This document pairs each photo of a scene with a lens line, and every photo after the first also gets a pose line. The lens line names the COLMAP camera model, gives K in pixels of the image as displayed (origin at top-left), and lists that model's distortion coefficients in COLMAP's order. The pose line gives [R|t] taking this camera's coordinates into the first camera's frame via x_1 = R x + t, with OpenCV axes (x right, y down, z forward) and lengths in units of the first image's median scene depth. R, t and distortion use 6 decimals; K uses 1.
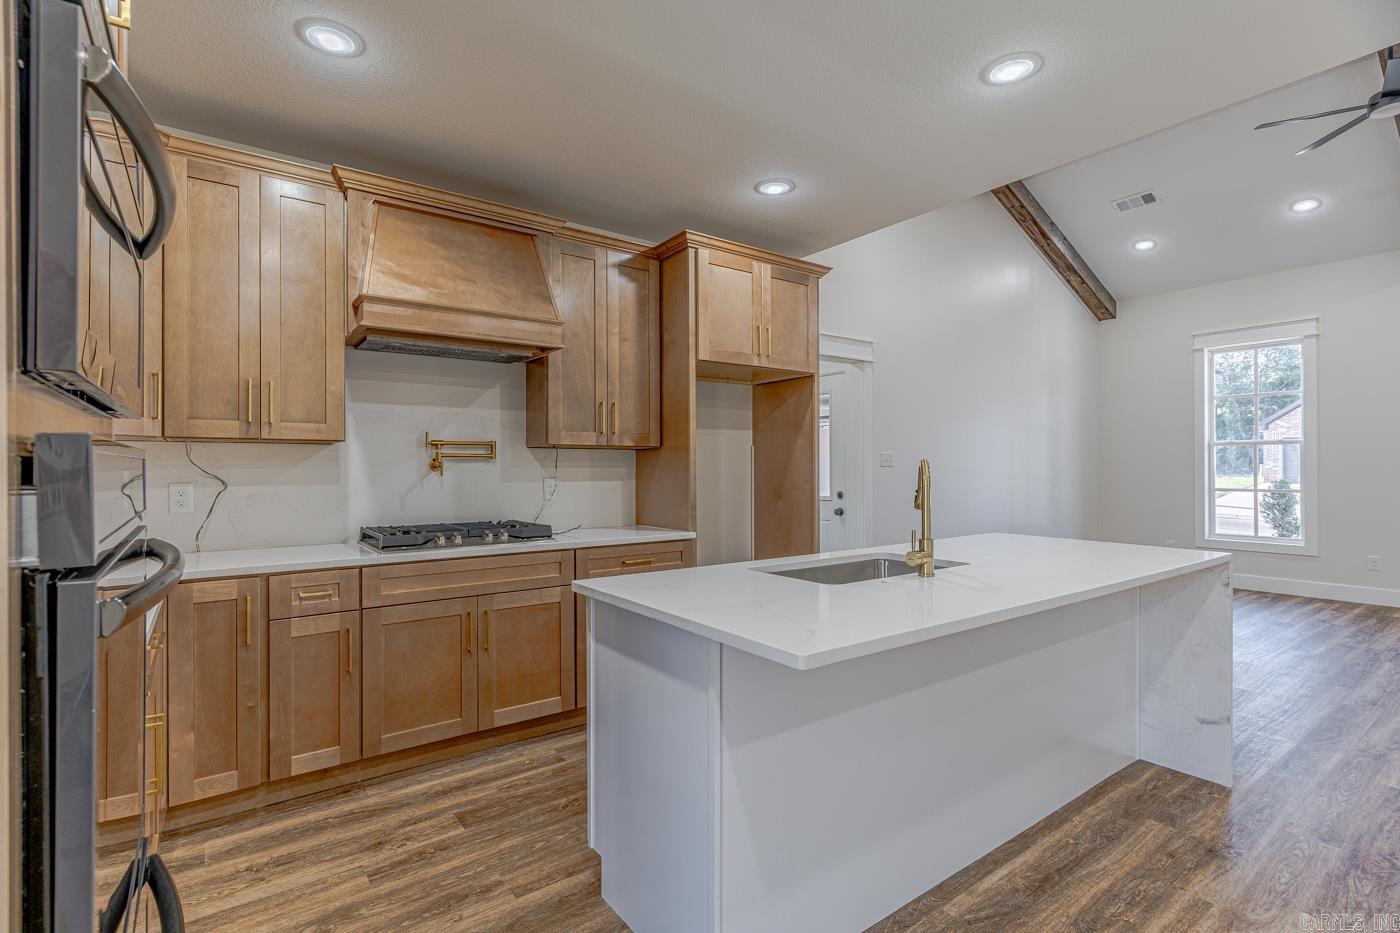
lens RADIAL K [[661.0, 0, 695.3], [0, 661.0, 463.1], [0, 0, 1]] dist [0.000986, 0.000513]
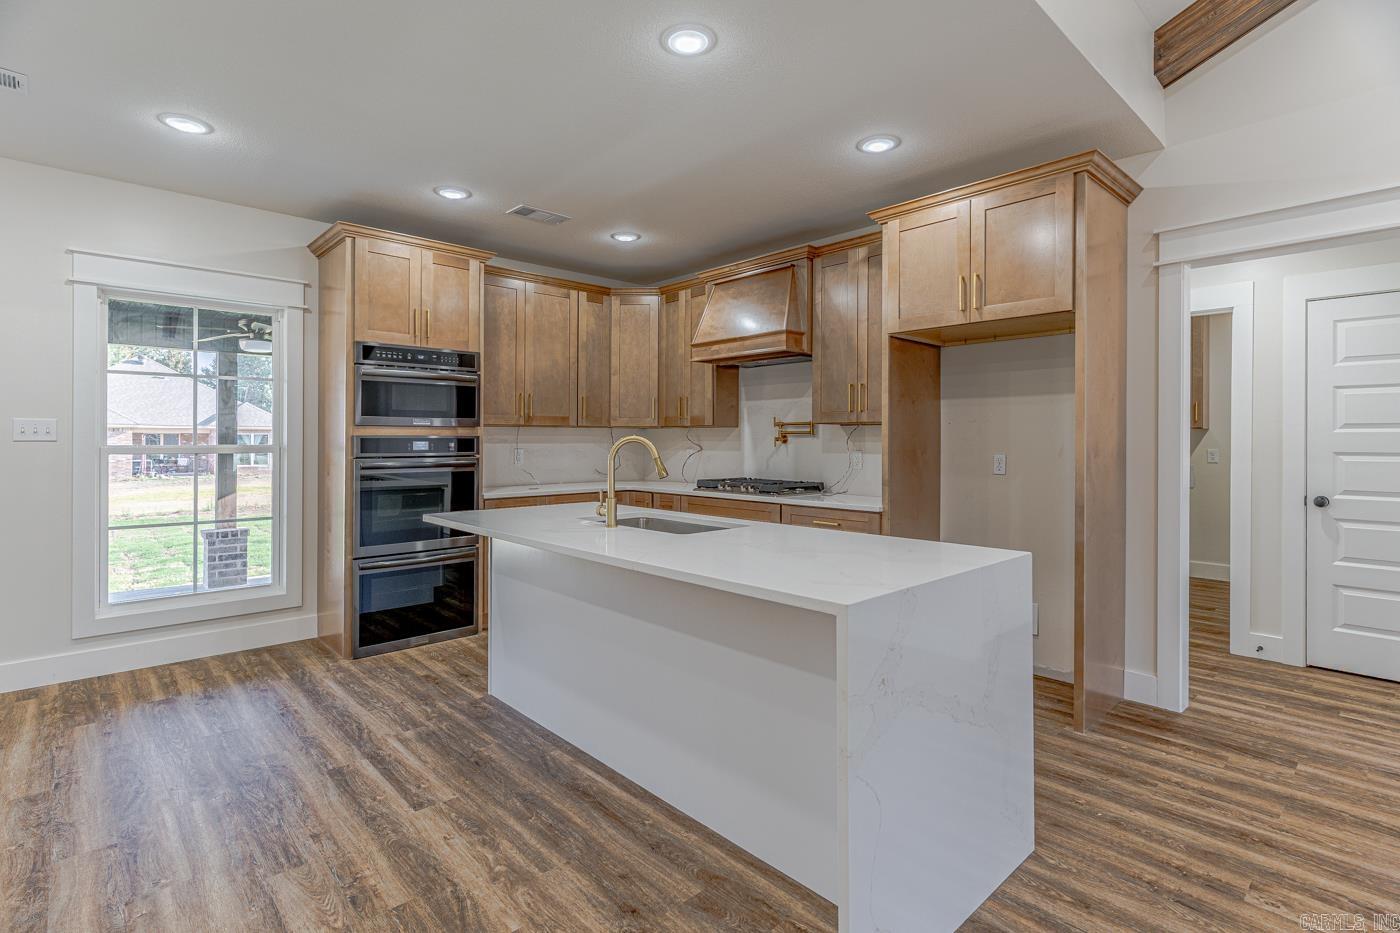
lens RADIAL K [[677.3, 0, 693.8], [0, 677.3, 433.9], [0, 0, 1]] dist [-0.000176, 0.000452]
pose [[0.116052, -0.007242, -0.993217, 1.154434], [0.003630, 0.999970, -0.006867, 0.000151], [0.993237, -0.002809, 0.116075, 0.694616]]
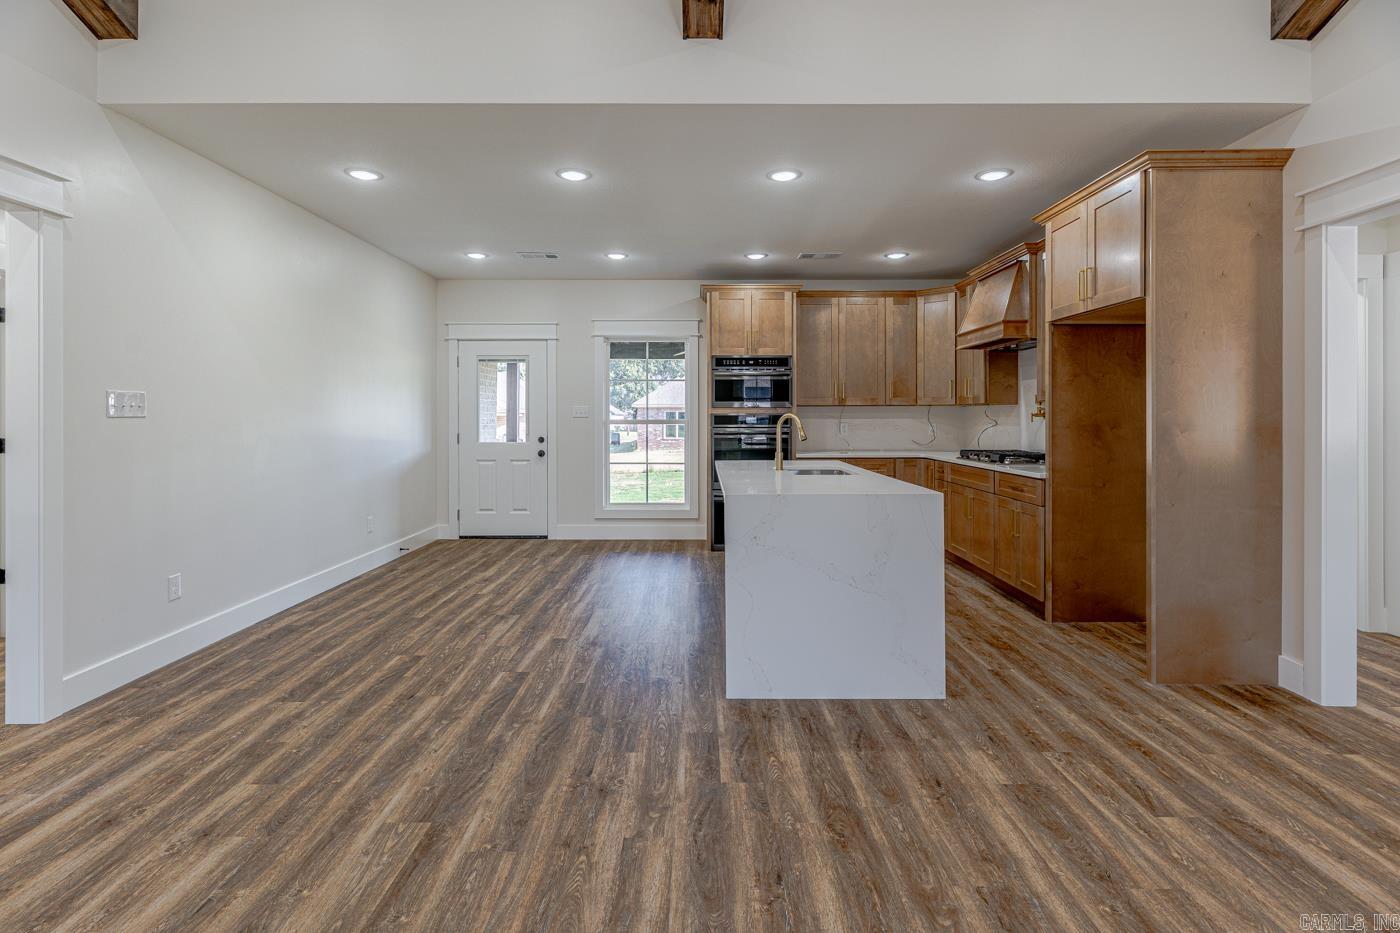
lens RADIAL K [[690.7, 0, 698.5], [0, 690.7, 411.2], [0, 0, 1]] dist [-0.000048, 0.000141]
pose [[-0.590803, -0.004028, -0.806805, 1.545230], [0.005886, 0.999939, -0.009302, 0.003633], [0.806794, -0.010244, -0.590744, 1.432214]]
